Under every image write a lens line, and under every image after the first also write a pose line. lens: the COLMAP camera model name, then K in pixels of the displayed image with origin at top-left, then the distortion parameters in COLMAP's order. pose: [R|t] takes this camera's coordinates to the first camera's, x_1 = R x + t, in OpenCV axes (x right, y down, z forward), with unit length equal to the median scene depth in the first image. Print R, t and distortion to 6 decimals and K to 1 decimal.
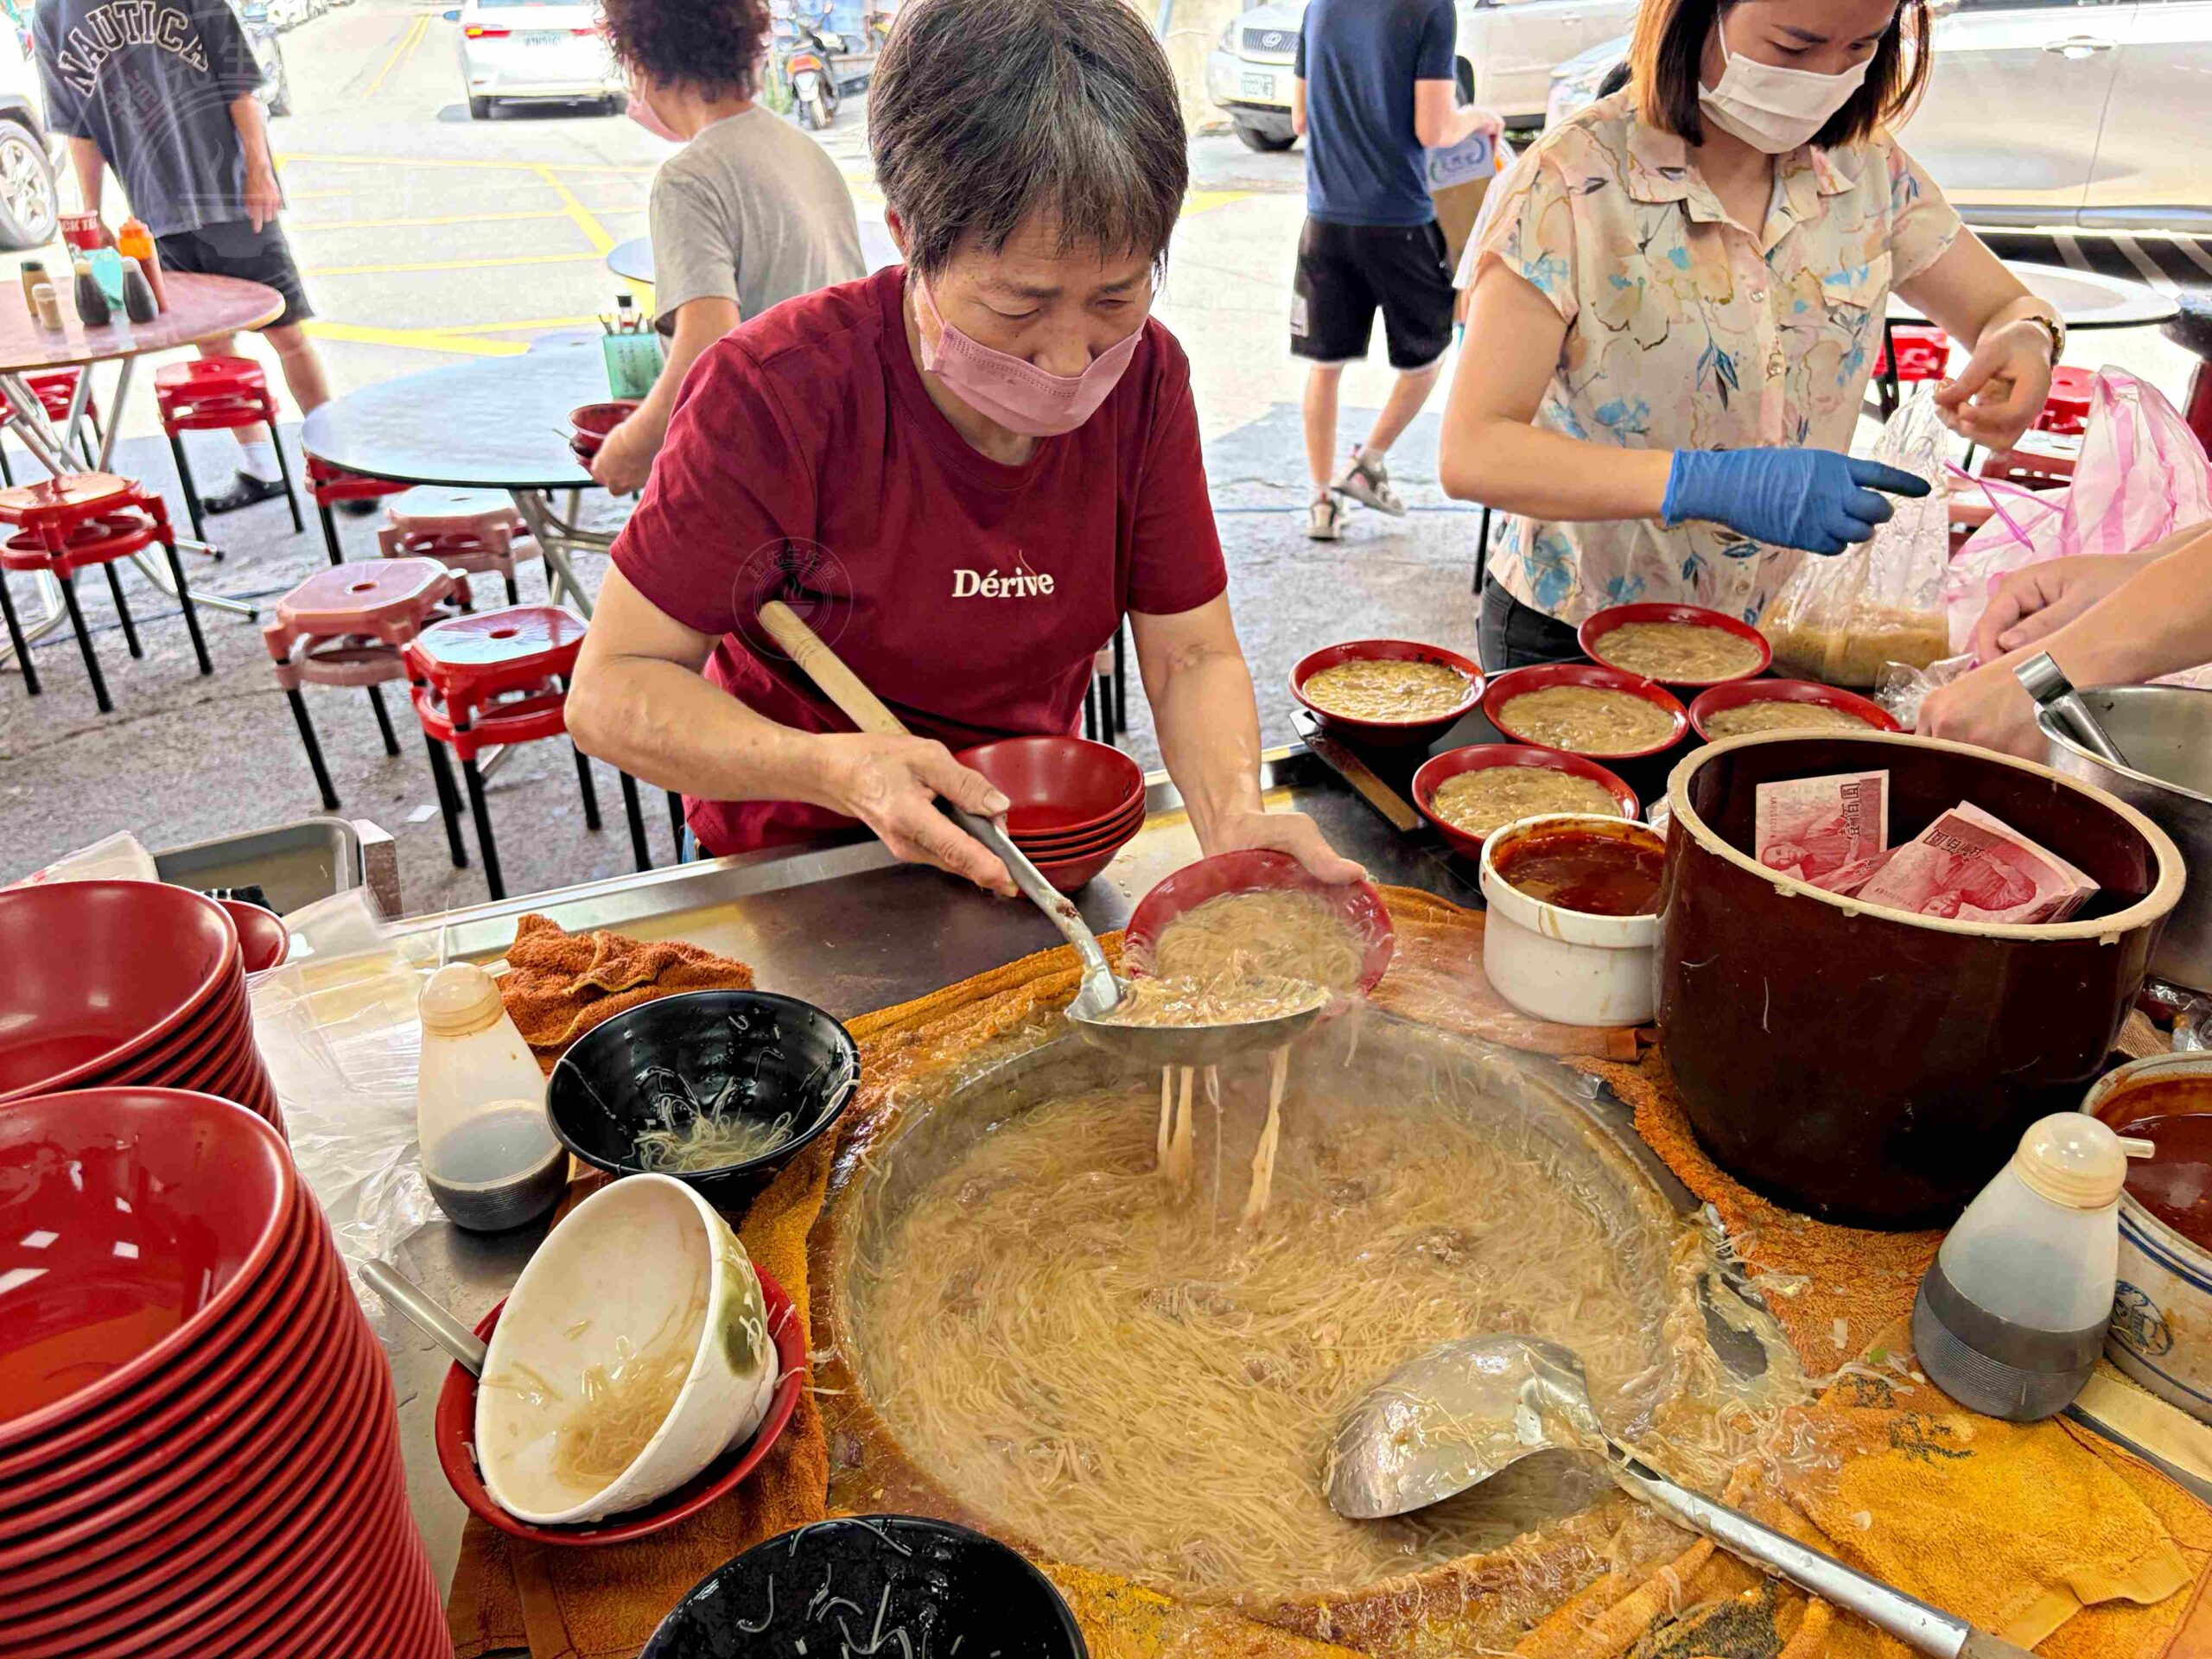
lens RADIAL K [[1711.8, 0, 1113.5], [0, 1711.8, 834.0], [0, 0, 1]] dist [0.097915, -0.133770]
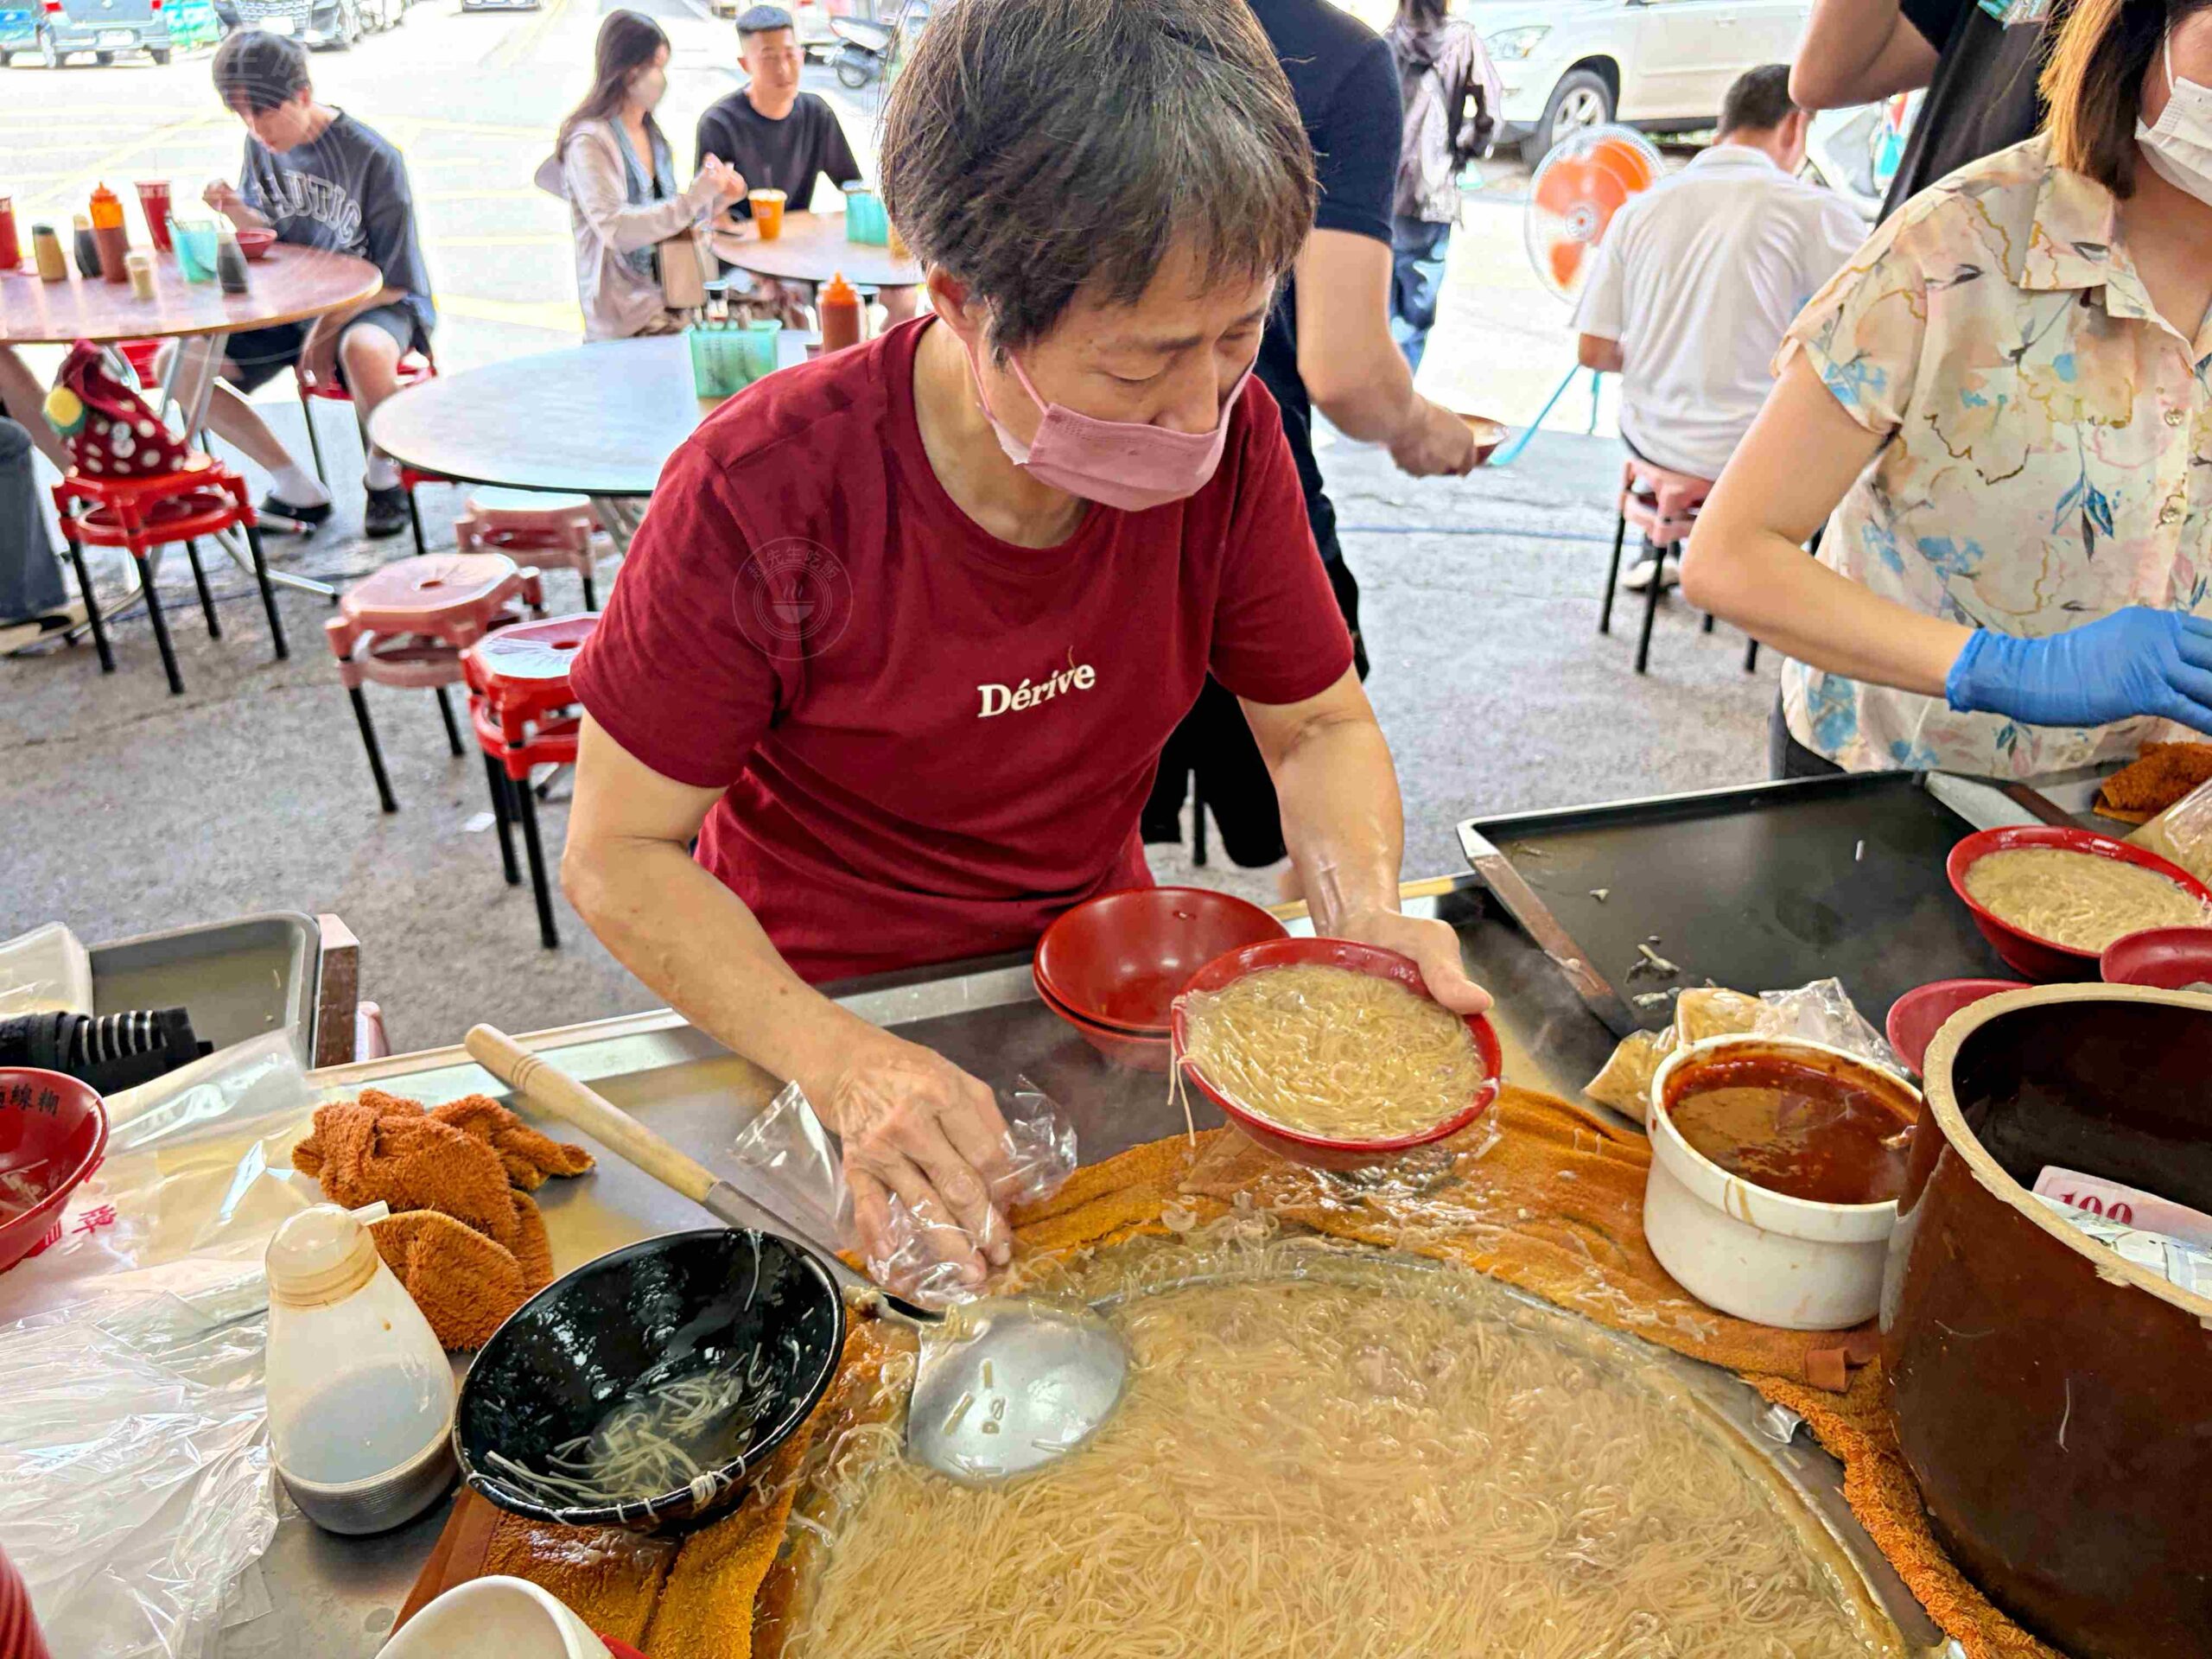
lens RADIAL K [[1722.2, 0, 1119.8], [0, 1722.2, 798.1], [0, 0, 1]] dist [0.034614, -0.031972]
pose [[0.997281, 0.050216, -0.053927, 0.006715], [-0.050672, 0.998690, -0.007117, -0.082383], [0.053499, 0.009831, 0.998520, 0.155109]]
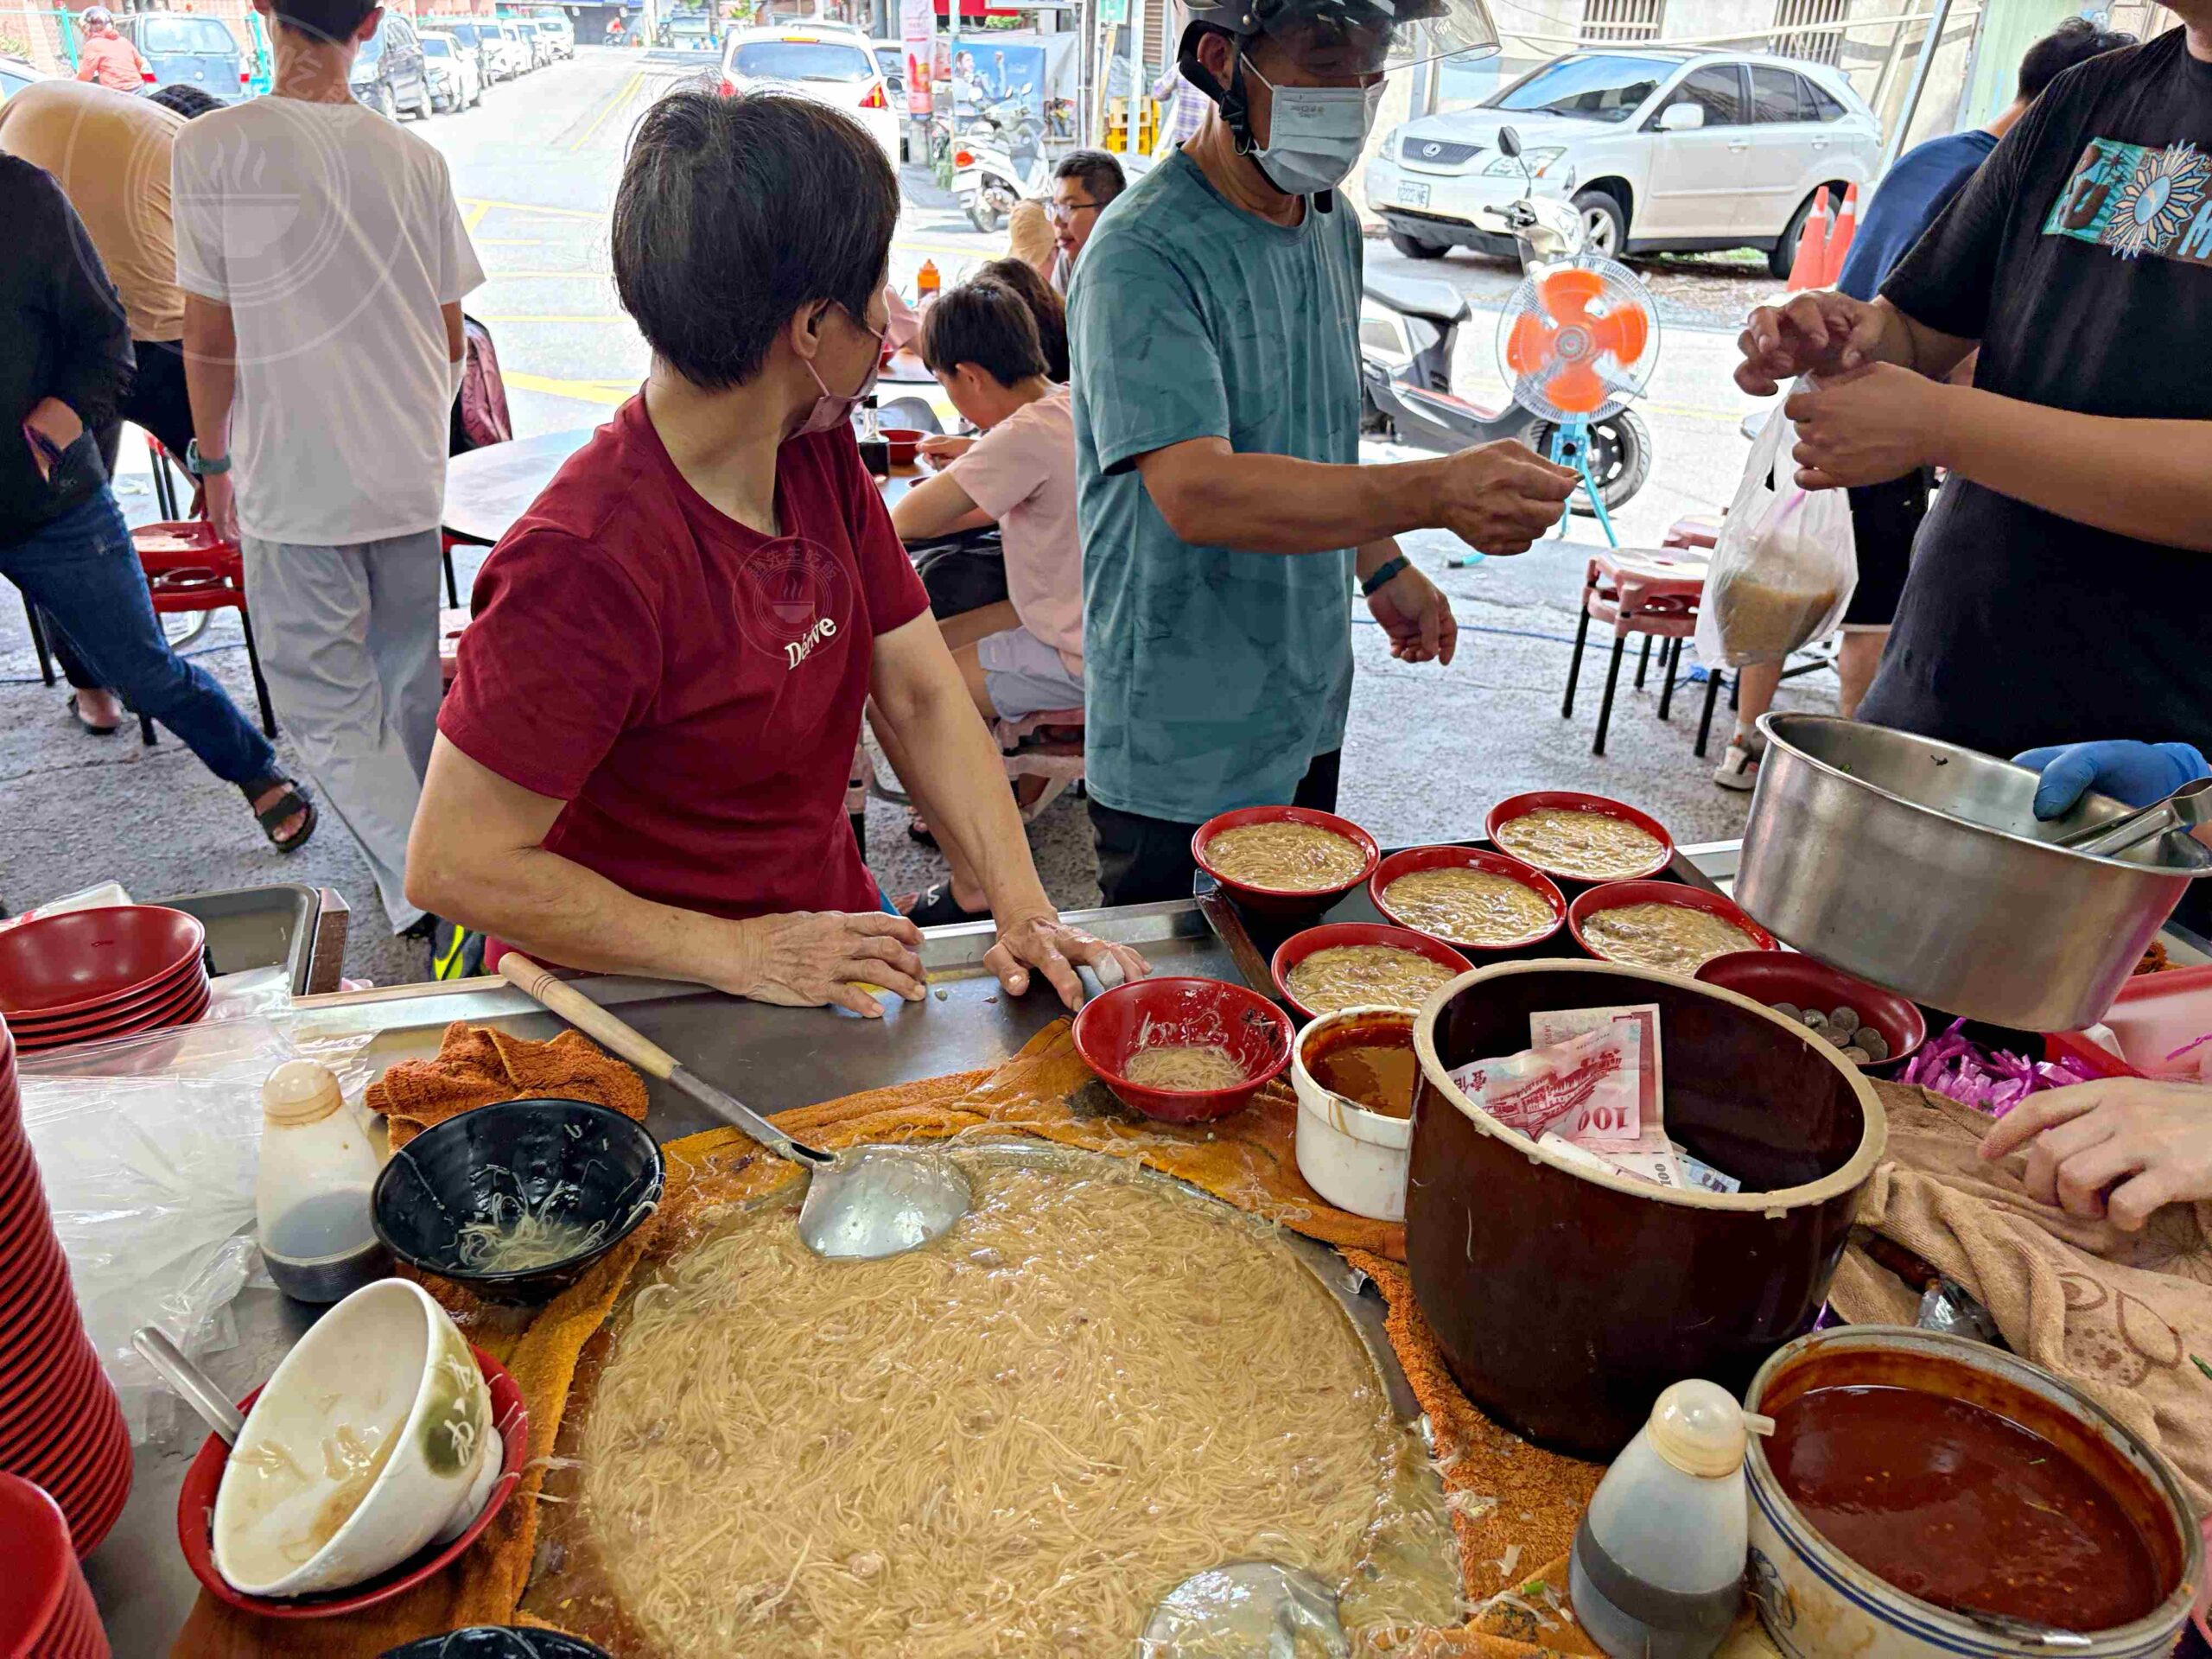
lens RADIAL K [[1716.6, 0, 1106.0], [0, 1716.6, 829.5], [0, 0, 1]] dist [0.066924, -0.090589]
pose [[0.992098, 0.093879, -0.083241, 0.138282], [-0.096992, 0.994698, -0.034168, -0.054241], [0.079592, 0.041972, 0.995944, -0.041913]]
